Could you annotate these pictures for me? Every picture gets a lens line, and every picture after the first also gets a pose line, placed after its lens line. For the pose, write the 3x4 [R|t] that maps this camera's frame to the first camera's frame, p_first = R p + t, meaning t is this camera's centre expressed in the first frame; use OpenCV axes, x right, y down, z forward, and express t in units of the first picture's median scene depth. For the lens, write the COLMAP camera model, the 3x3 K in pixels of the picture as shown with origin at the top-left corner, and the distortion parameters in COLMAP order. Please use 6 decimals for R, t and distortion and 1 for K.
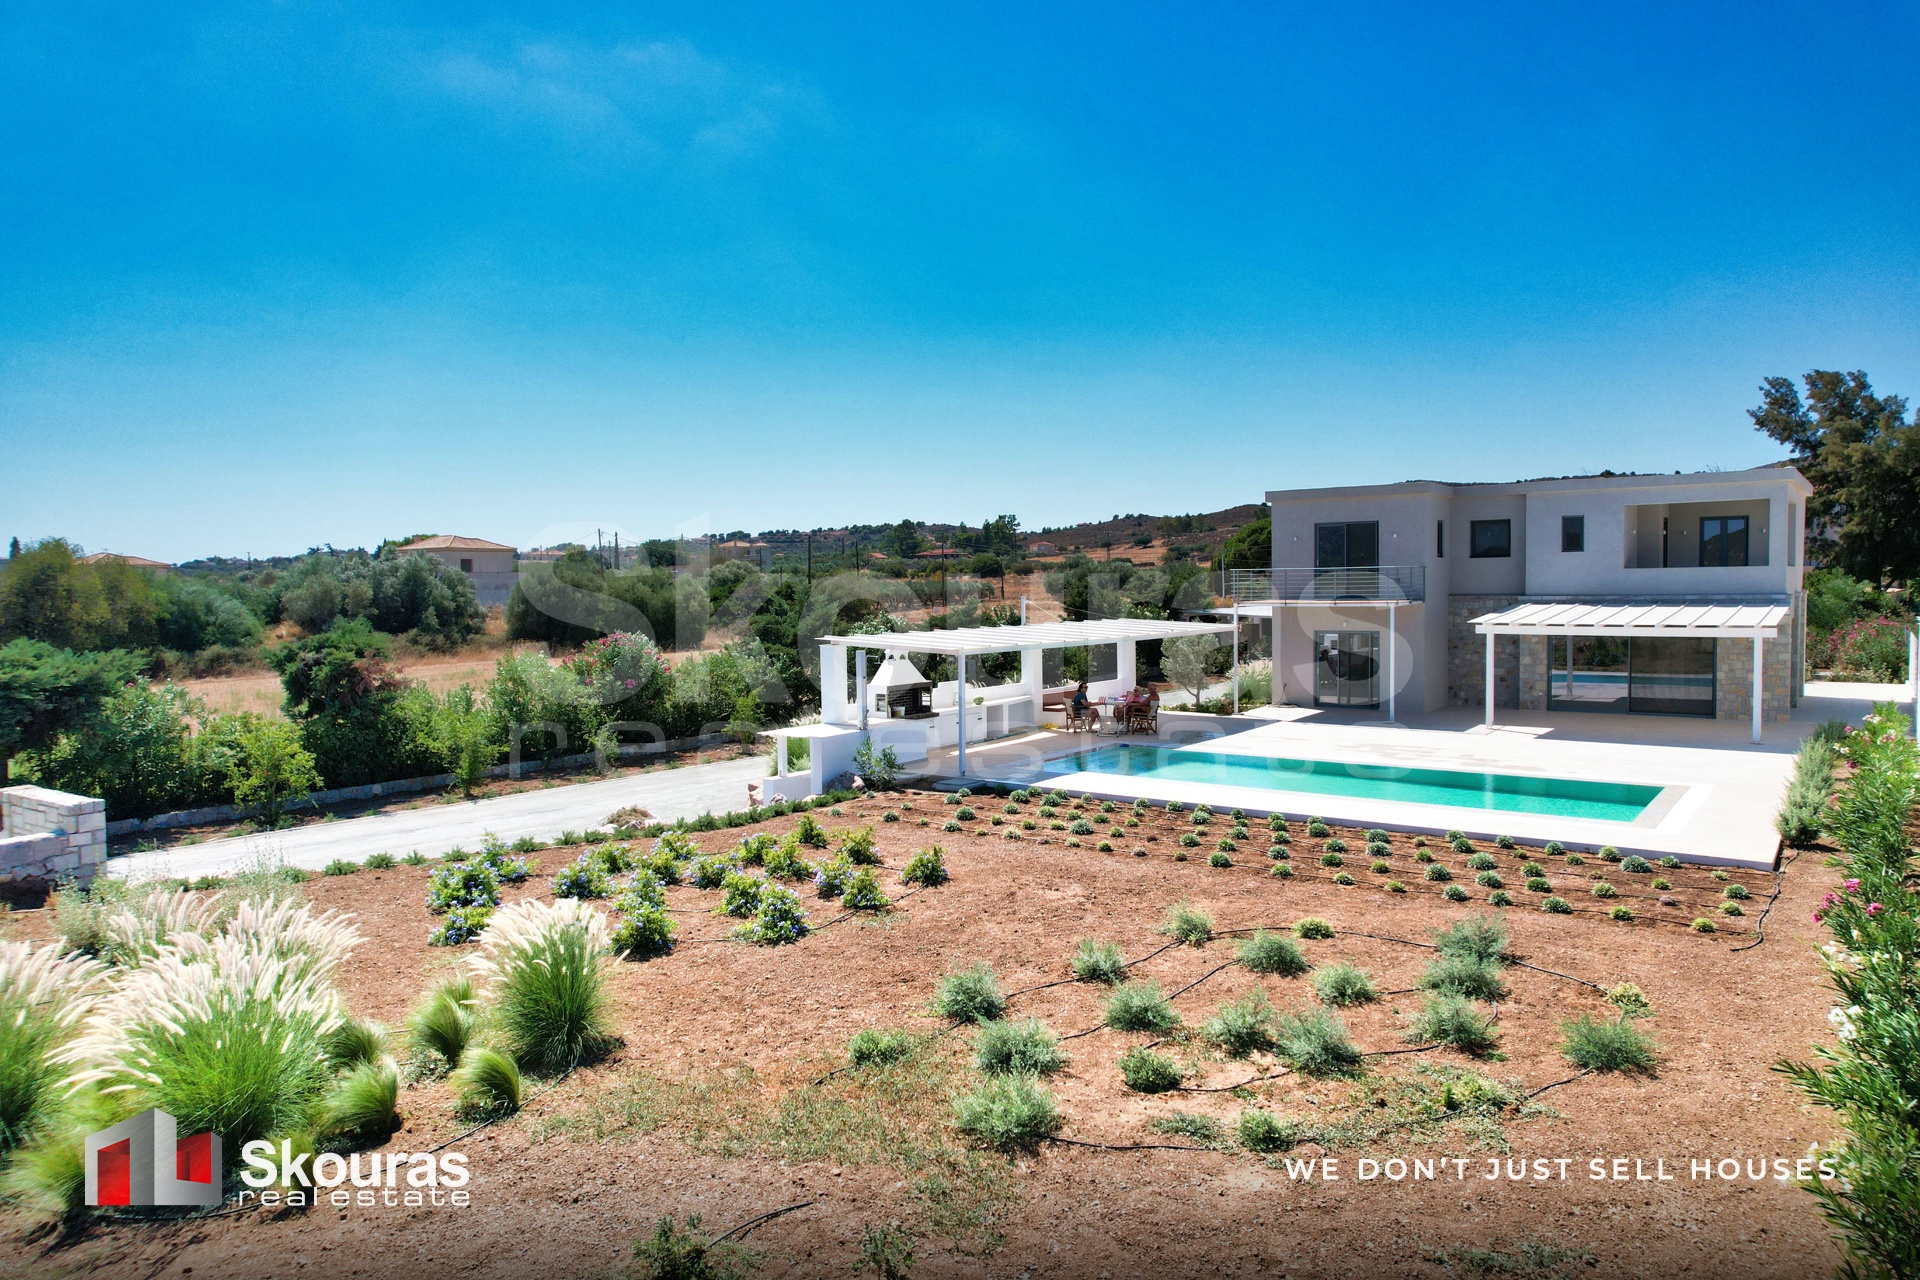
lens RADIAL K [[1224.4, 0, 967.3], [0, 1224.4, 638.5], [0, 0, 1]] dist [-0.072287, 0.063436]
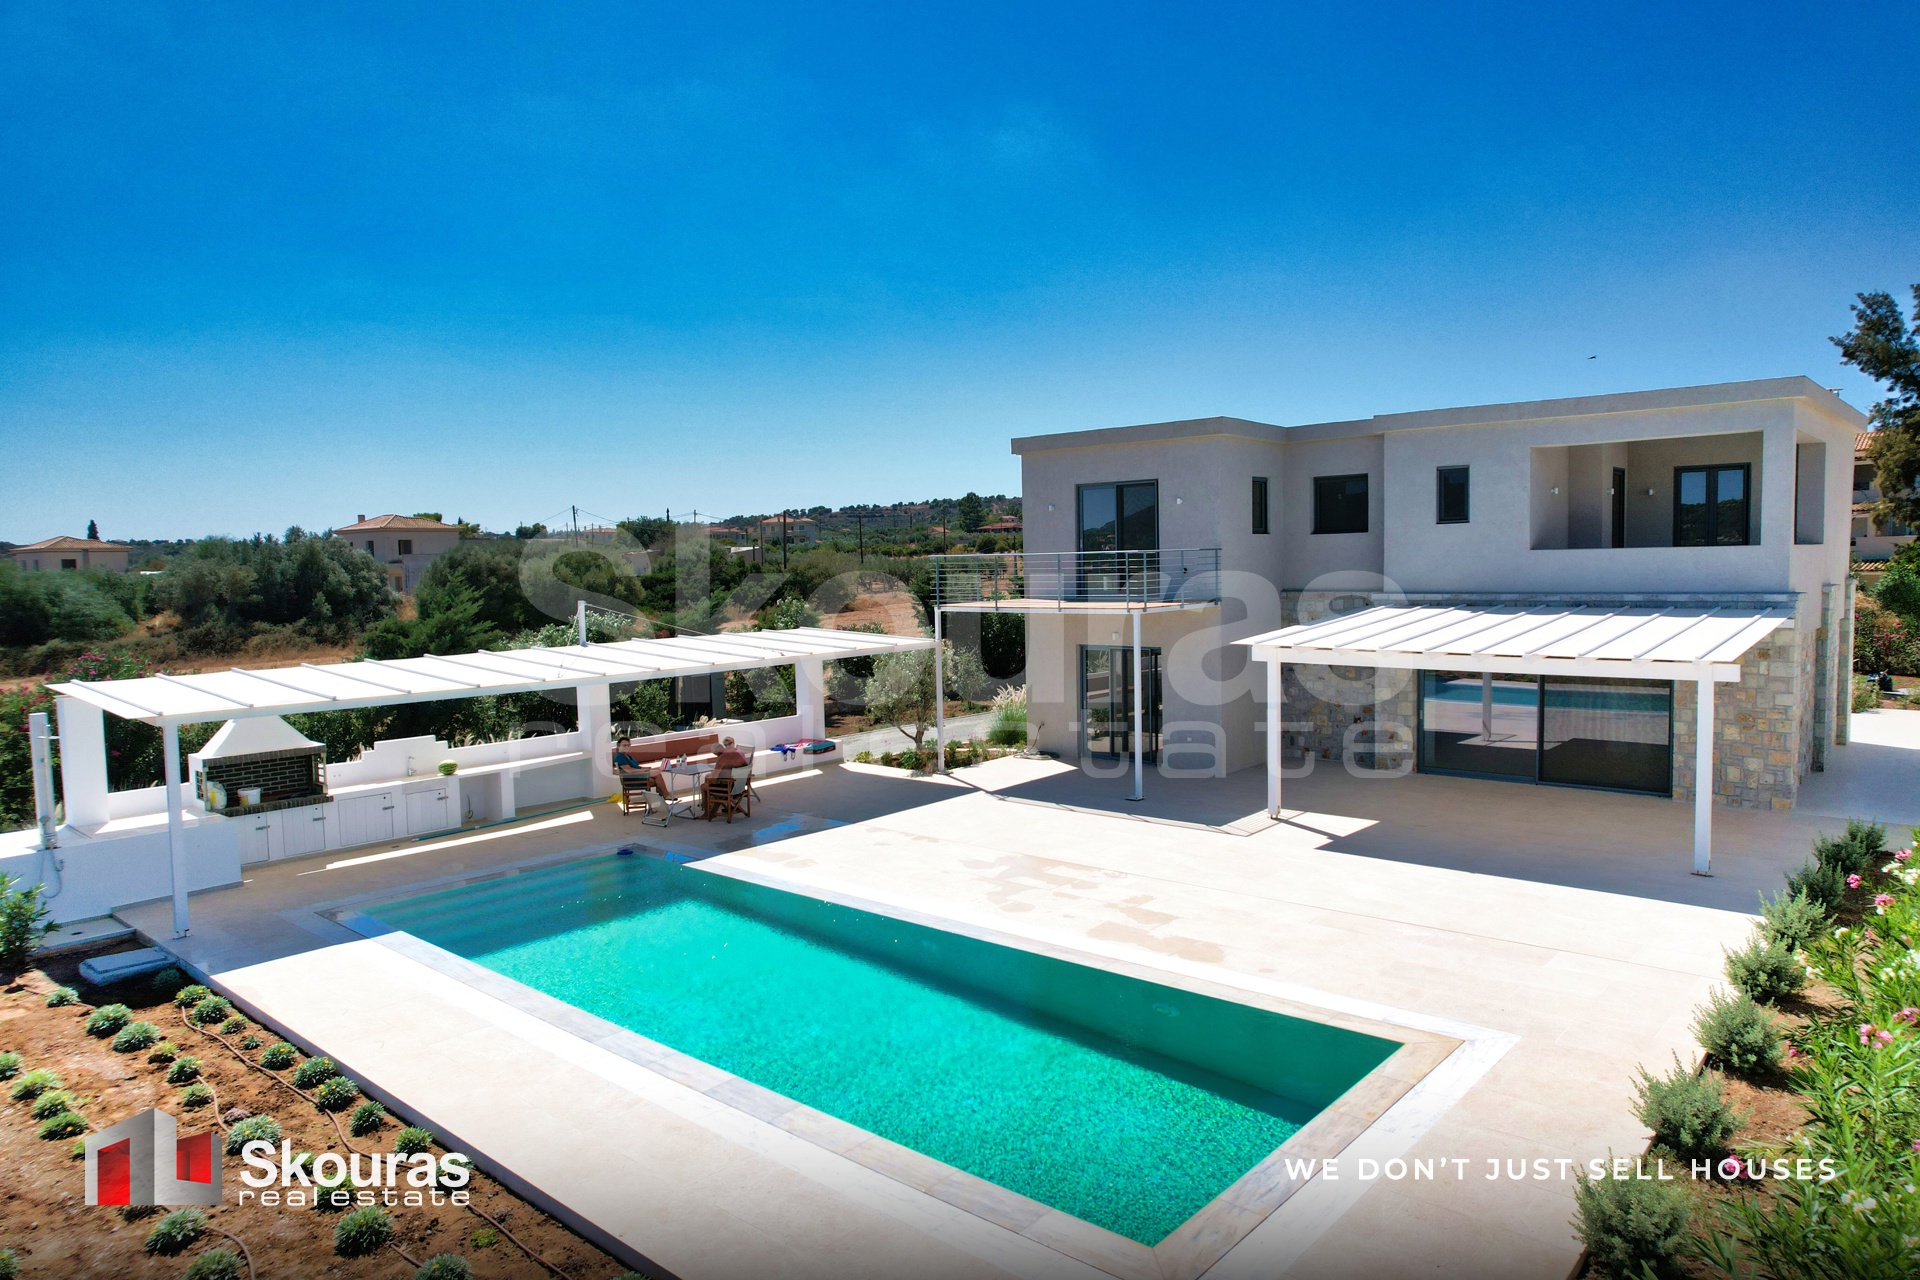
lens RADIAL K [[1224.4, 0, 963.4], [0, 1224.4, 638.1], [0, 0, 1]] dist [-0.072287, 0.063436]
pose [[0.997141, -0.003474, -0.075484, 0.296139], [0.005101, 0.999759, 0.021371, -0.027126], [0.075392, -0.021695, 0.996918, 0.351772]]
